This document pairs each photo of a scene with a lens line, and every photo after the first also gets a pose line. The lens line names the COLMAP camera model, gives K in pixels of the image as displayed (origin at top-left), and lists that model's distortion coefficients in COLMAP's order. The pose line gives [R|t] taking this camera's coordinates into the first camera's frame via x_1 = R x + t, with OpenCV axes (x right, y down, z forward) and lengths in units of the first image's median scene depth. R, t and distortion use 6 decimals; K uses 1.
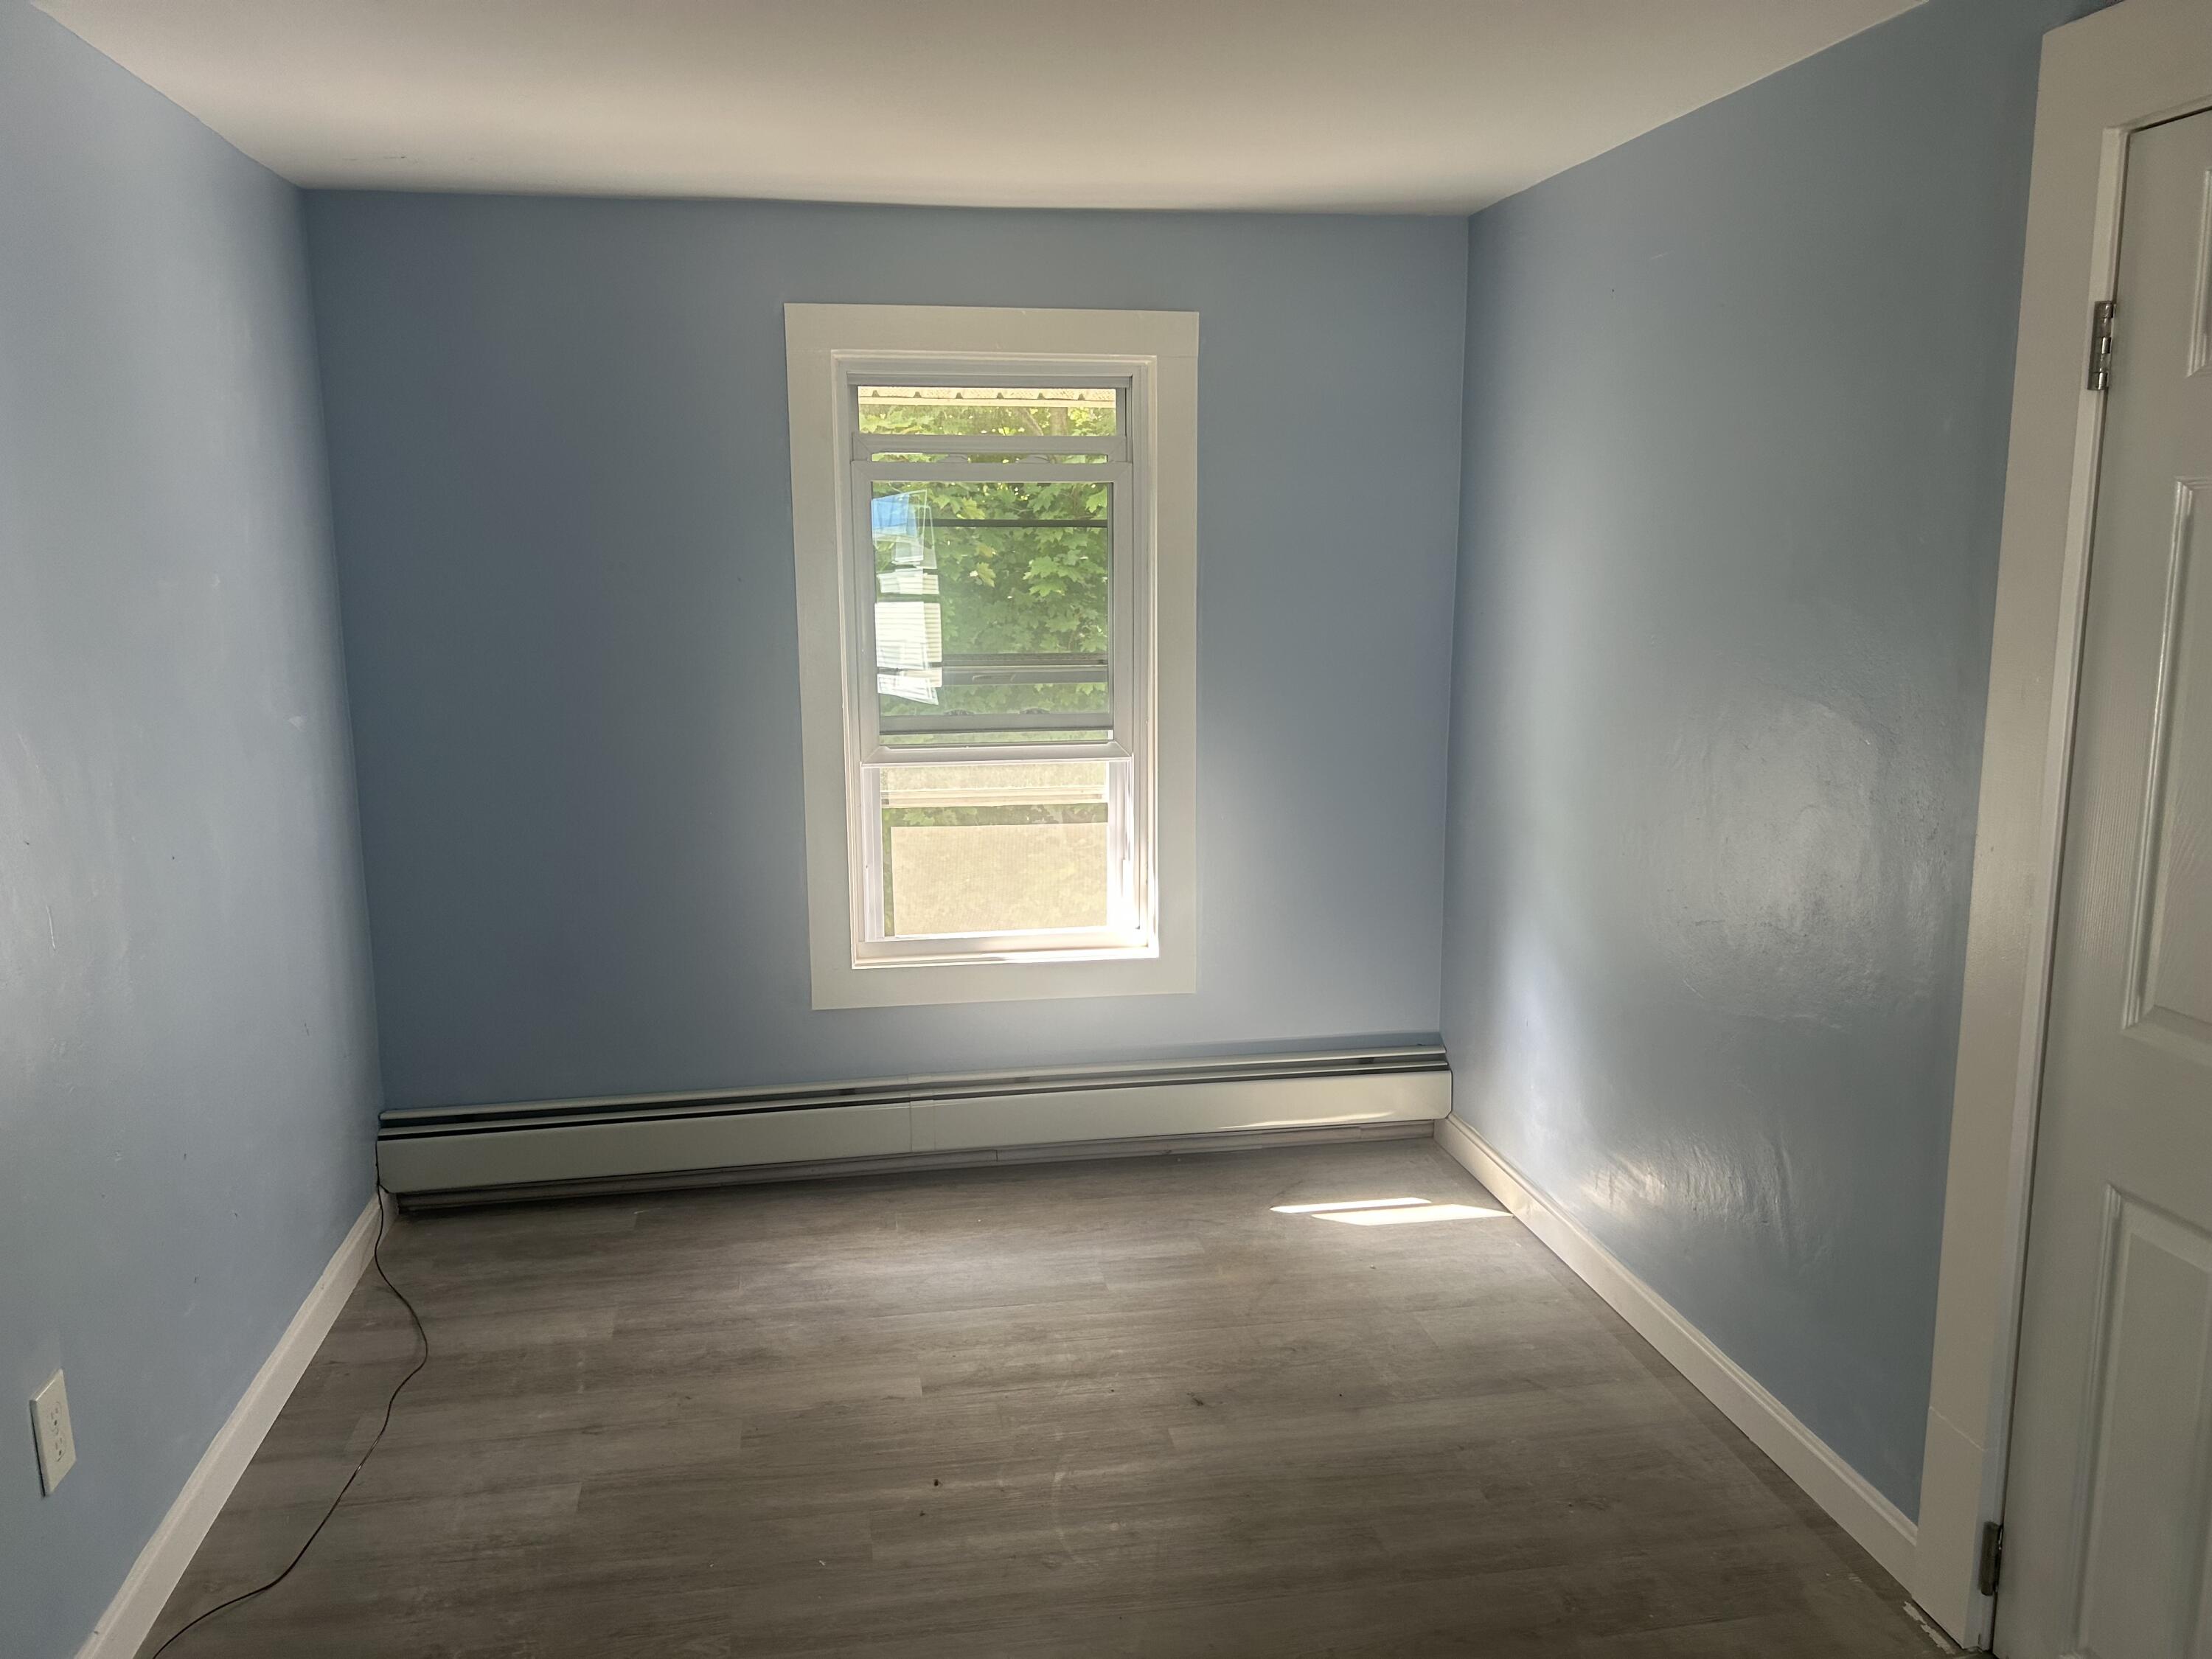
lens RADIAL K [[1668.5, 0, 1105.1], [0, 1668.5, 831.1], [0, 0, 1]] dist [0.049014, -0.056326]
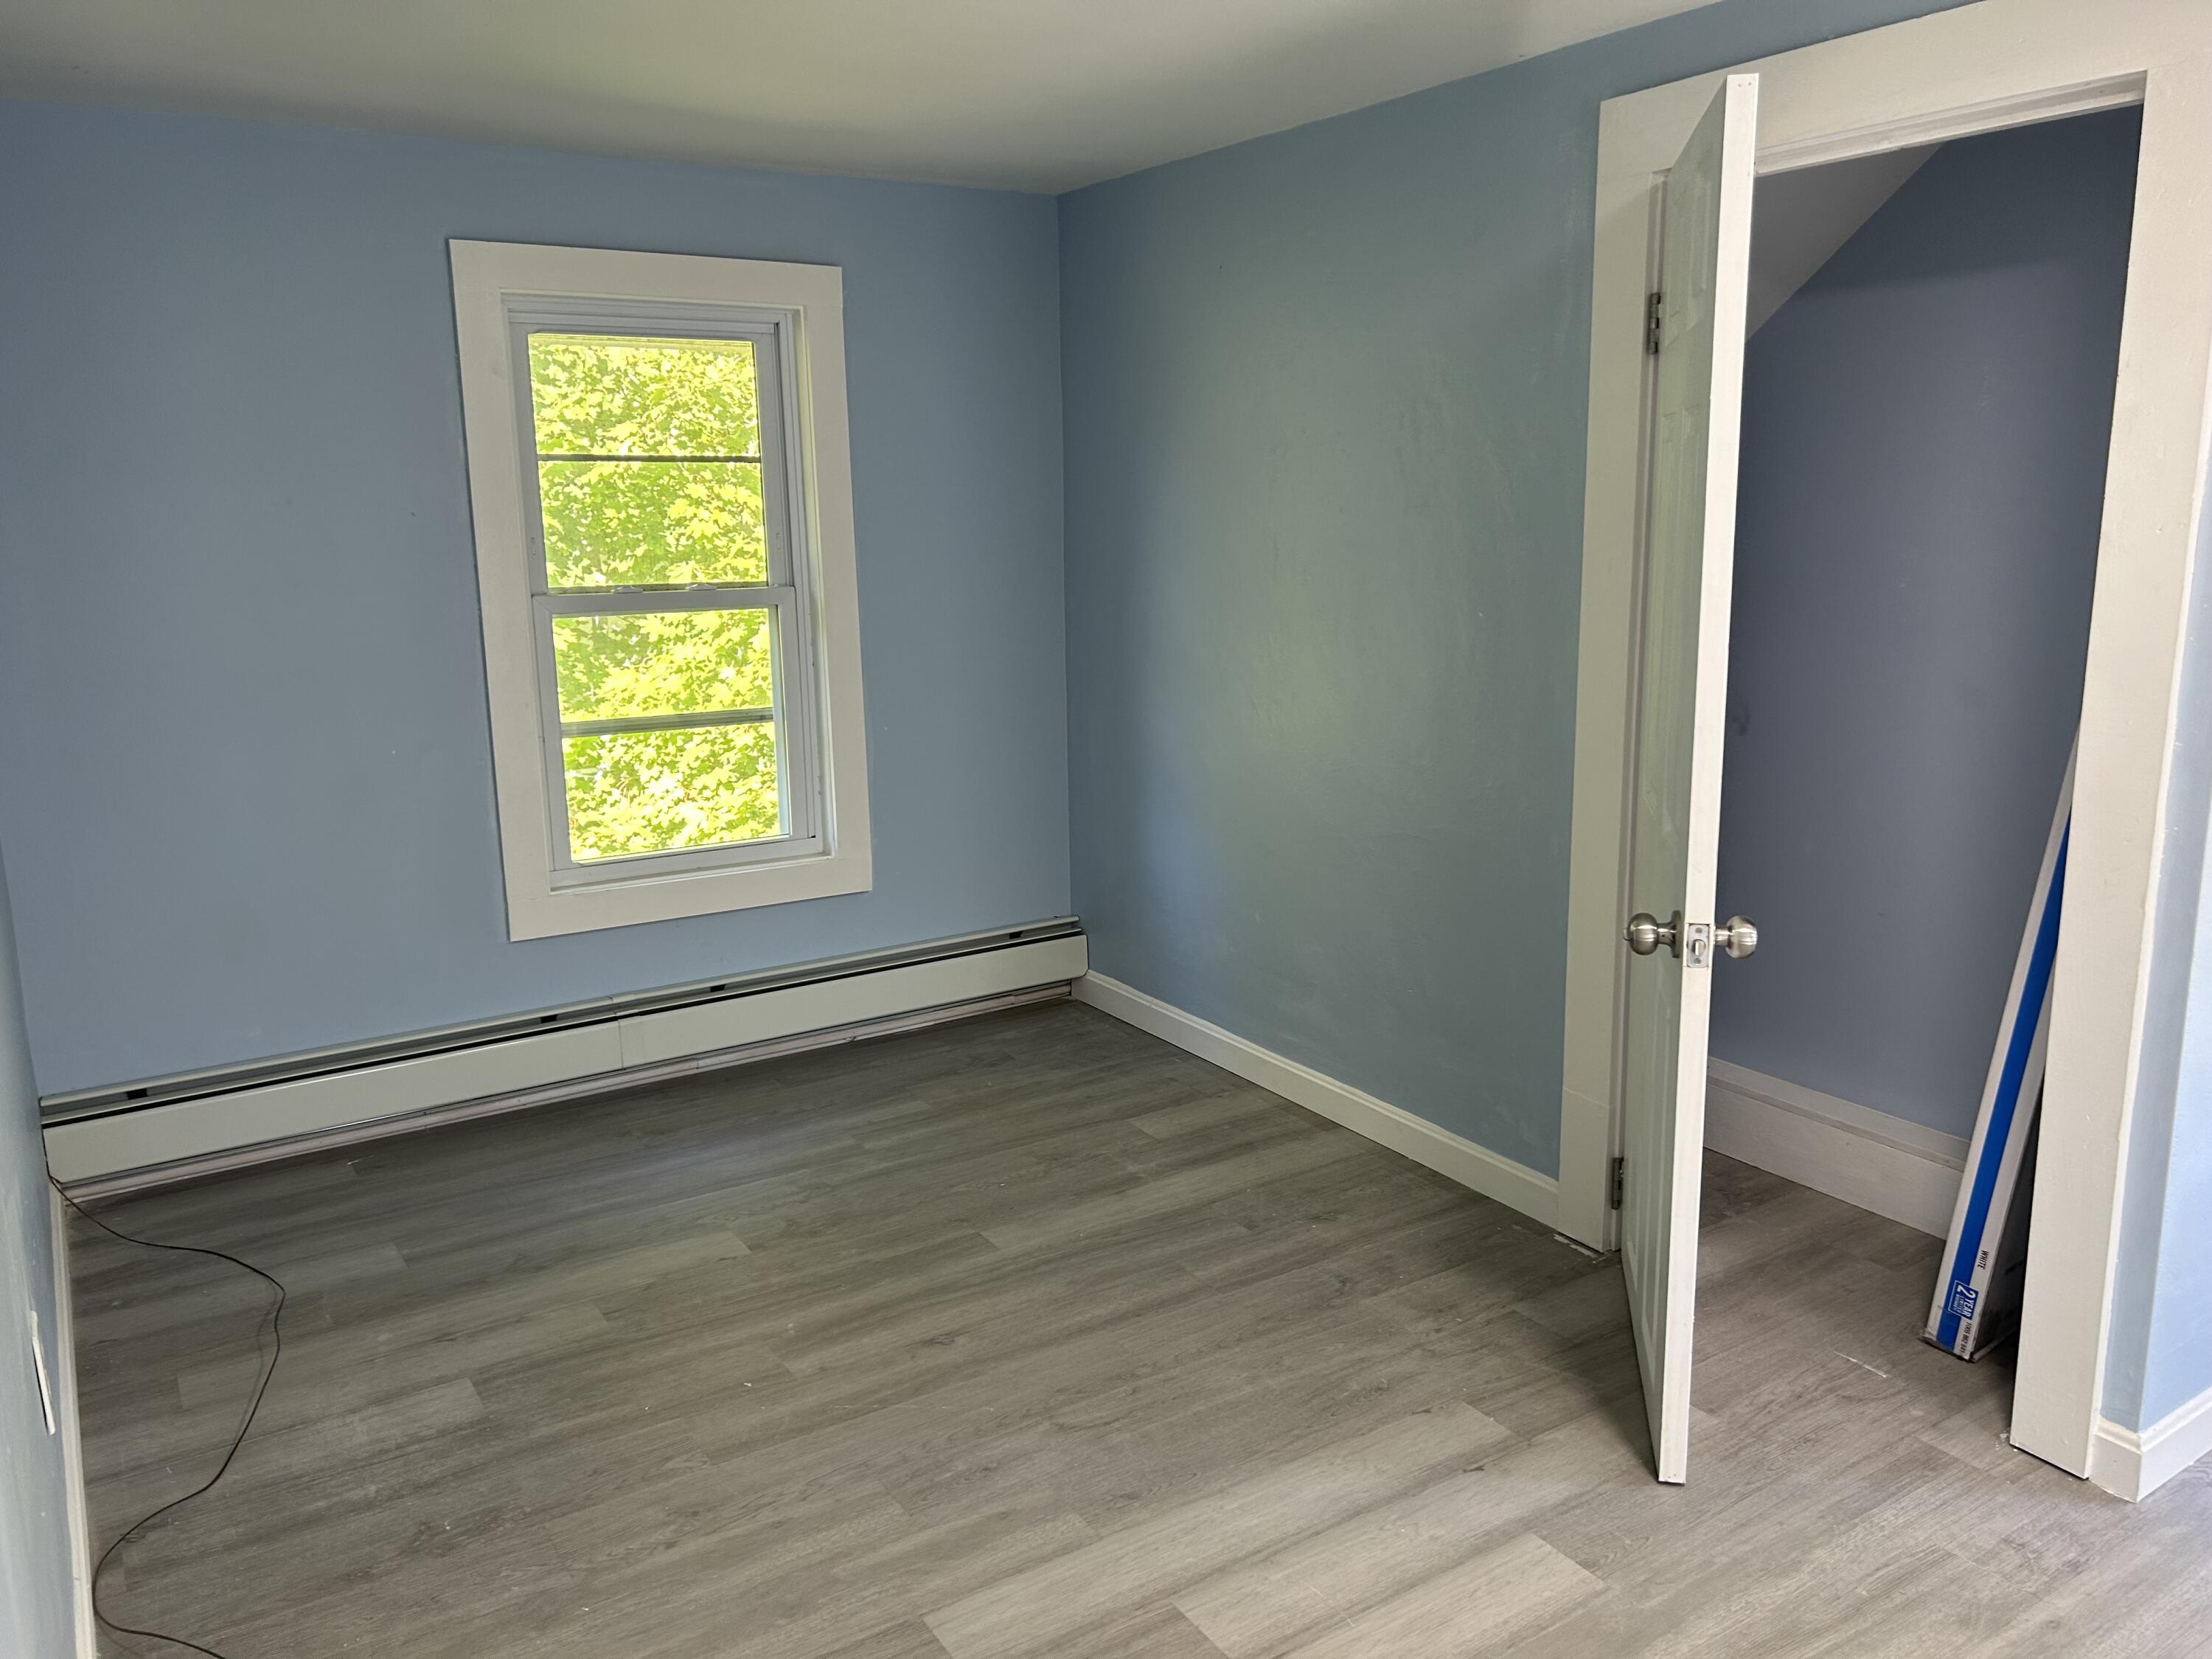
lens RADIAL K [[1668.5, 0, 1098.7], [0, 1668.5, 827.6], [0, 0, 1]] dist [0.049014, -0.056326]
pose [[0.920032, -0.084817, 0.382554, -0.304775], [0.076777, 0.996388, 0.036267, 0.037309], [-0.384248, -0.003996, 0.923221, -0.106417]]
